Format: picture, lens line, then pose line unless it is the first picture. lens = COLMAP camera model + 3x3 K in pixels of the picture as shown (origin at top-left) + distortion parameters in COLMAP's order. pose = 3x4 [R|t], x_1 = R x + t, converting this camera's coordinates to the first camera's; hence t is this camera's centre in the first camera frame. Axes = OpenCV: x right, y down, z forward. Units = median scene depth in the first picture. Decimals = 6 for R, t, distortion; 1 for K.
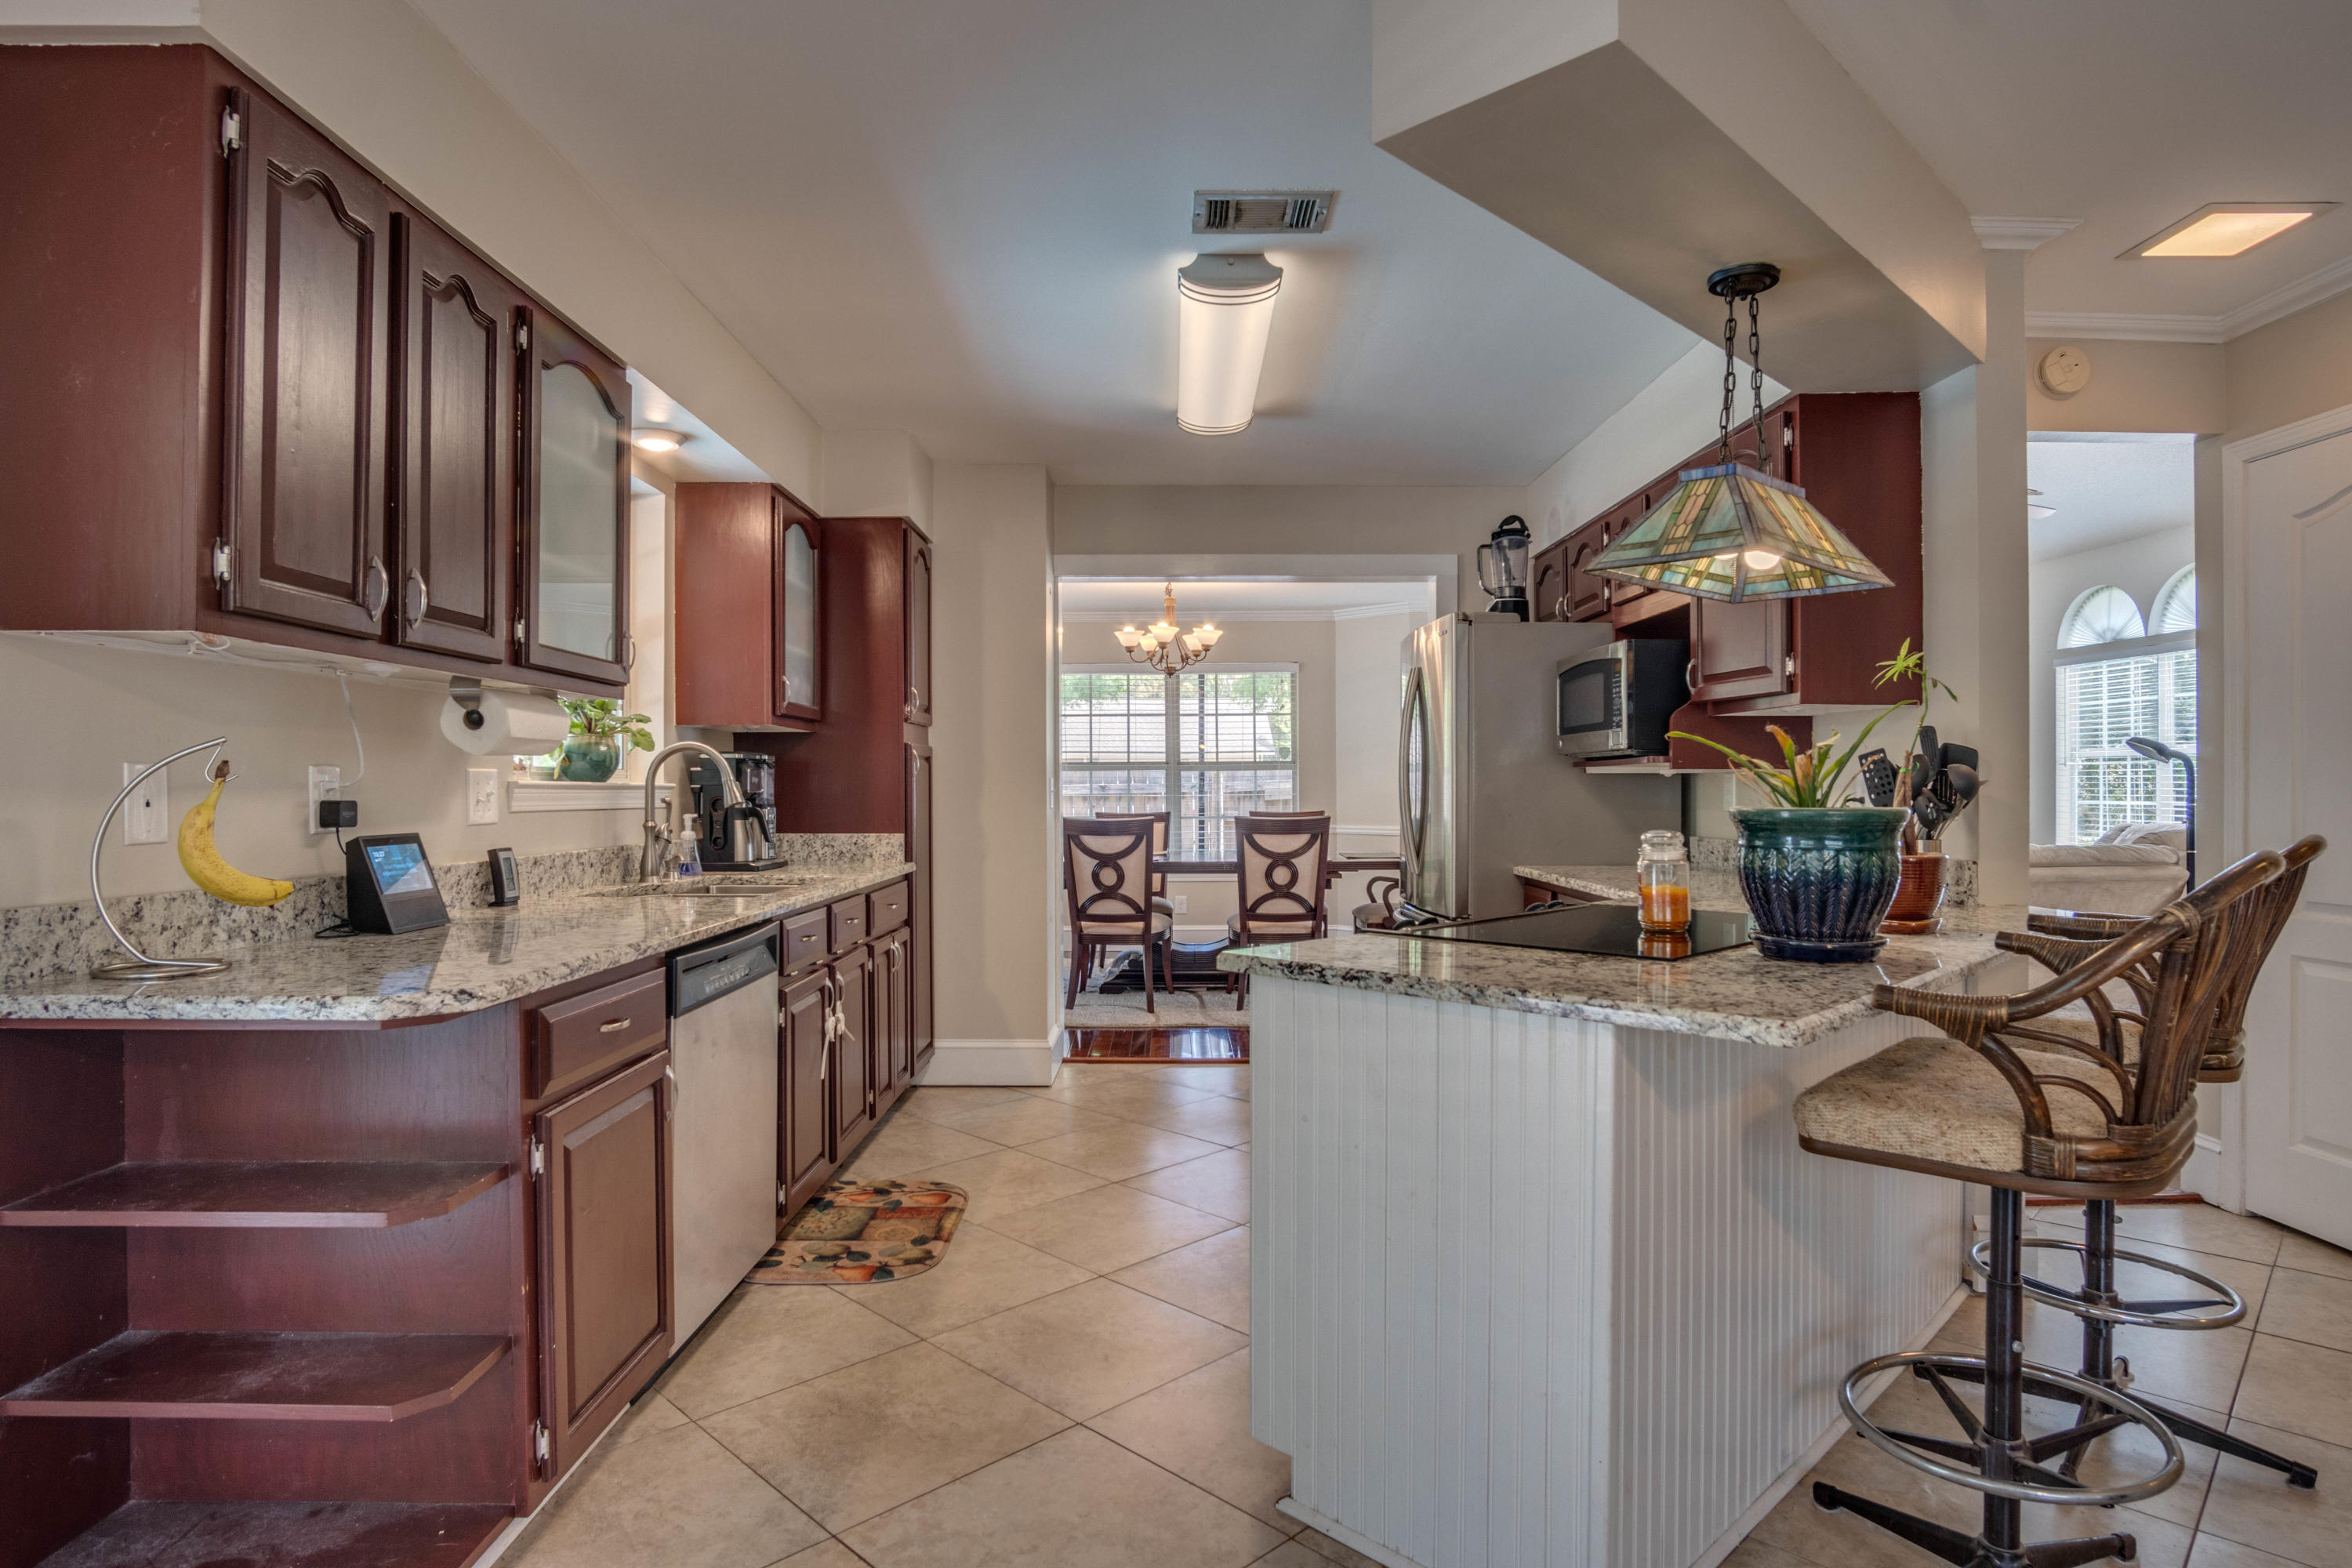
lens RADIAL K [[1287.6, 0, 1174.7], [0, 1287.6, 787.1], [0, 0, 1]] dist [-0.034828, 0.011767]
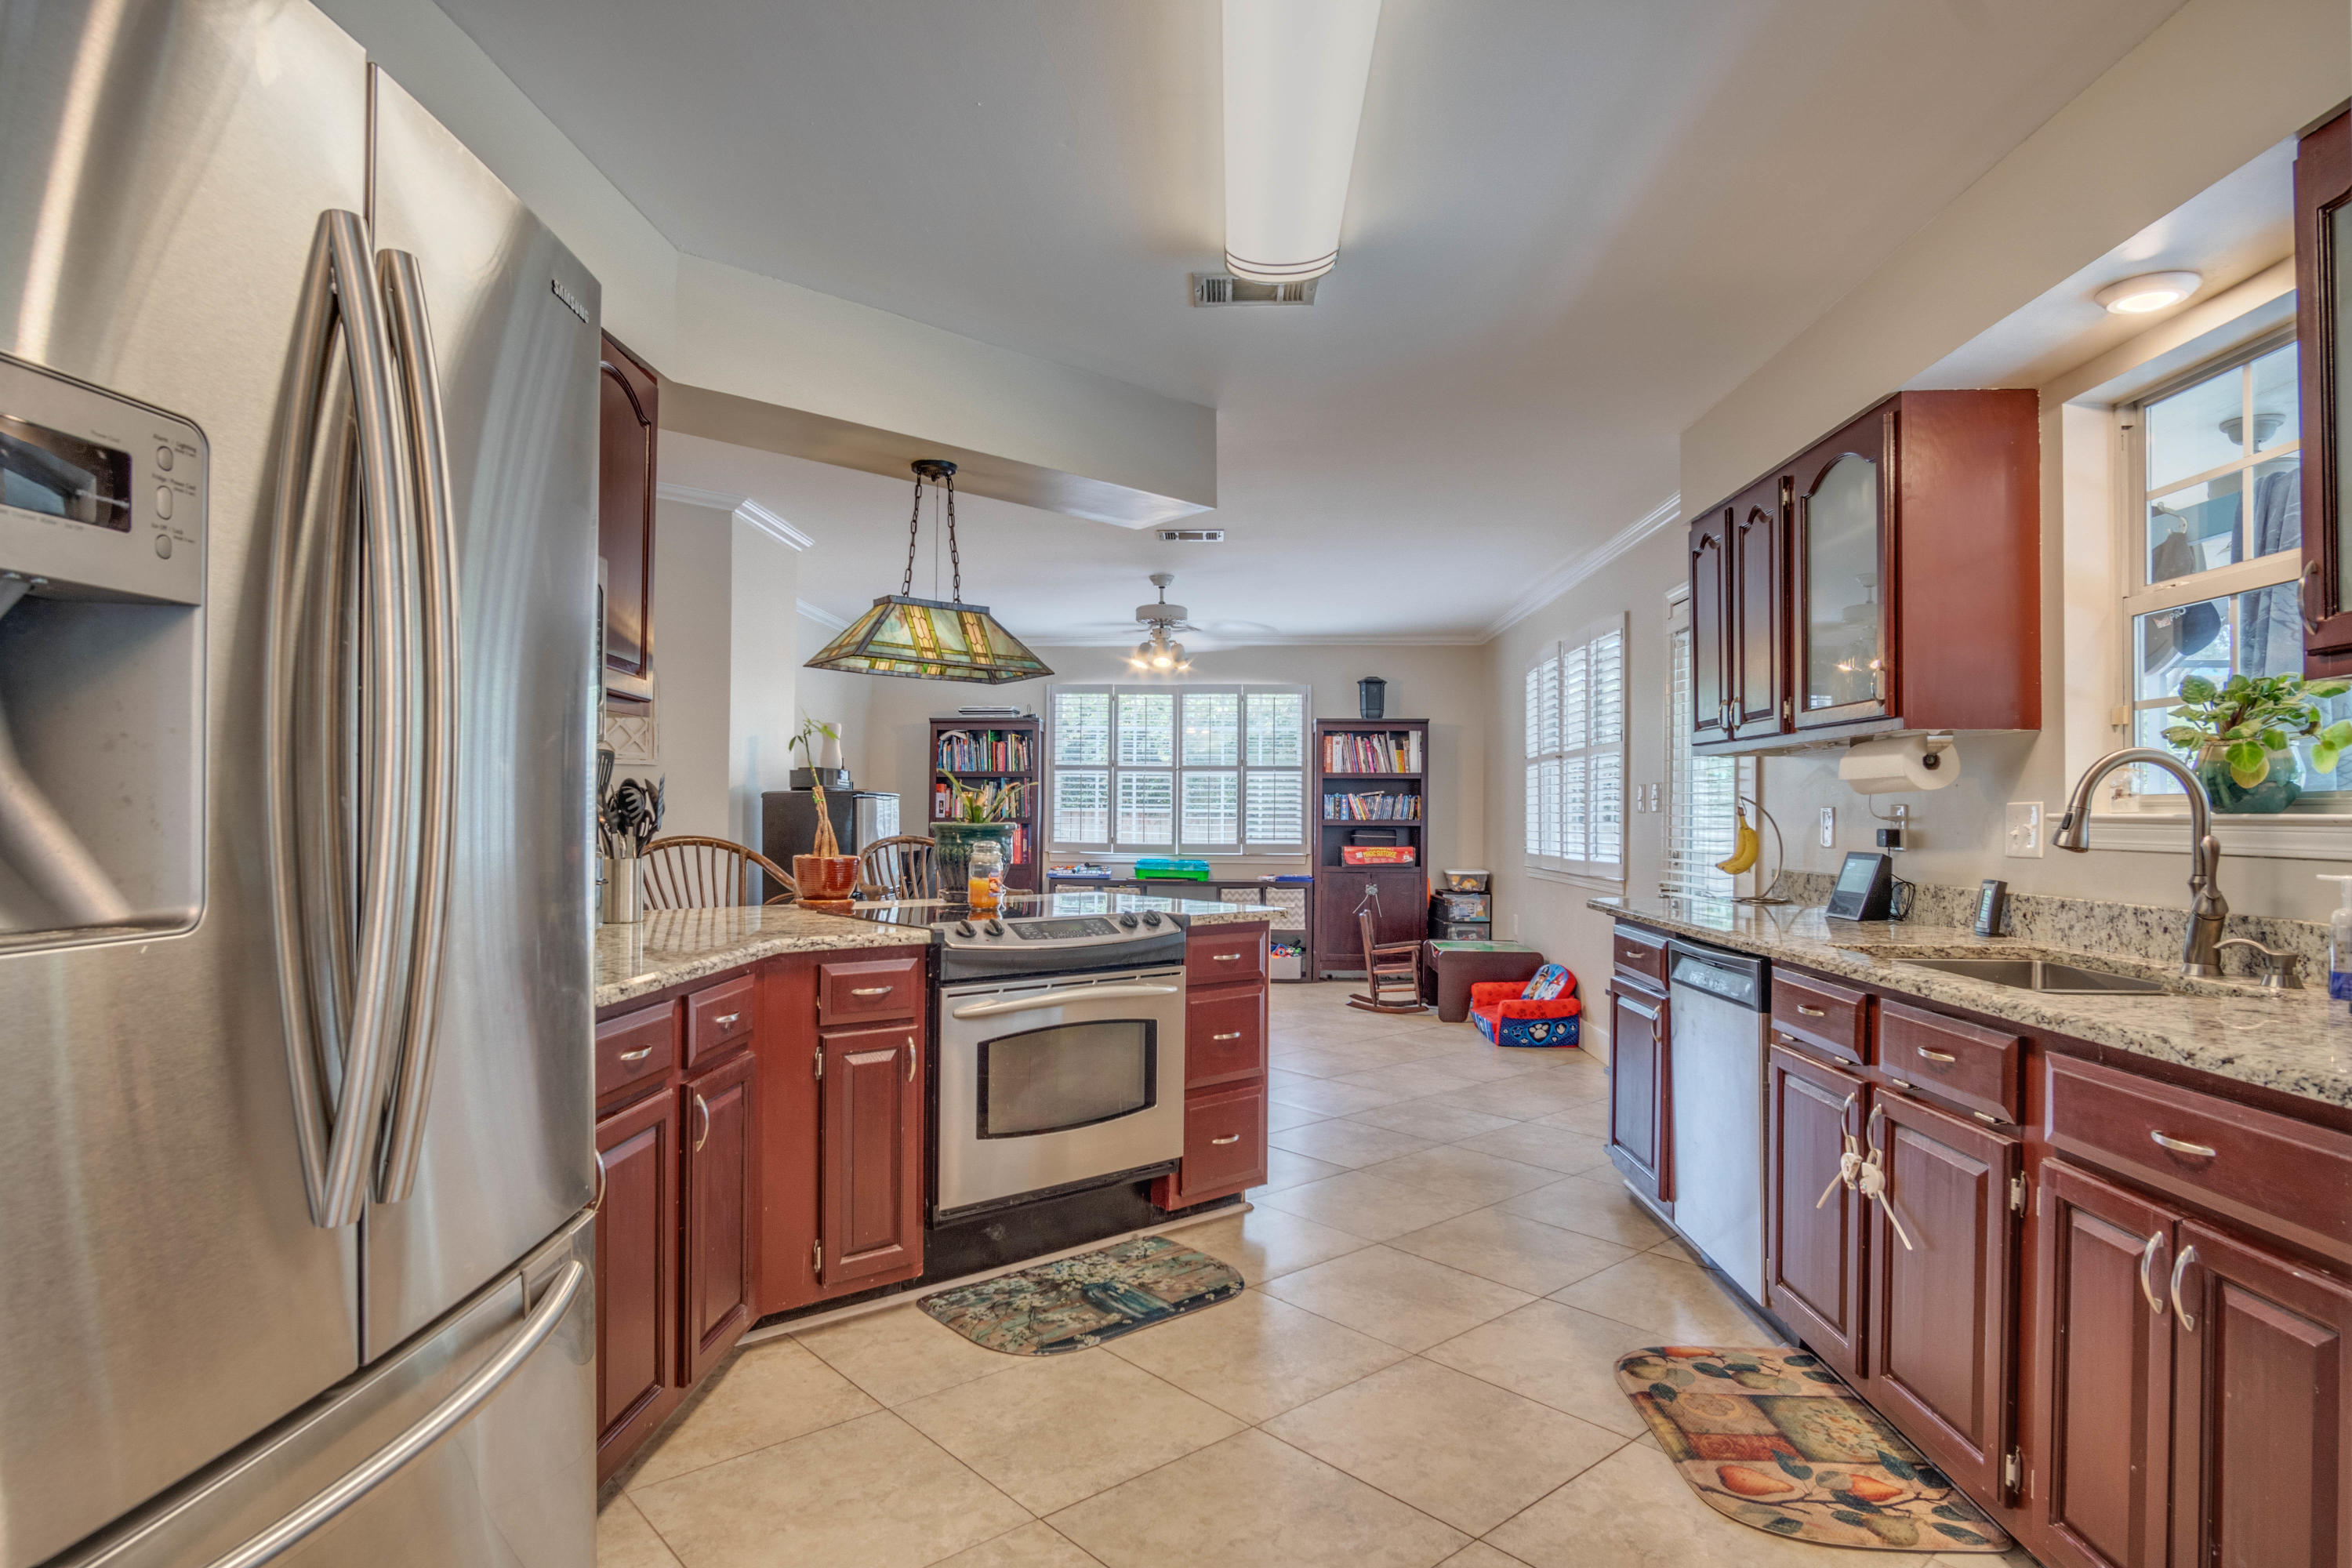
lens RADIAL K [[1287.6, 0, 1167.2], [0, 1287.6, 805.1], [0, 0, 1]] dist [-0.034828, 0.011767]
pose [[-0.998251, -0.001904, 0.059091, 0.062407], [-0.002762, 0.999892, -0.014438, 0.003220], [-0.059057, -0.014576, -0.998148, 1.794831]]
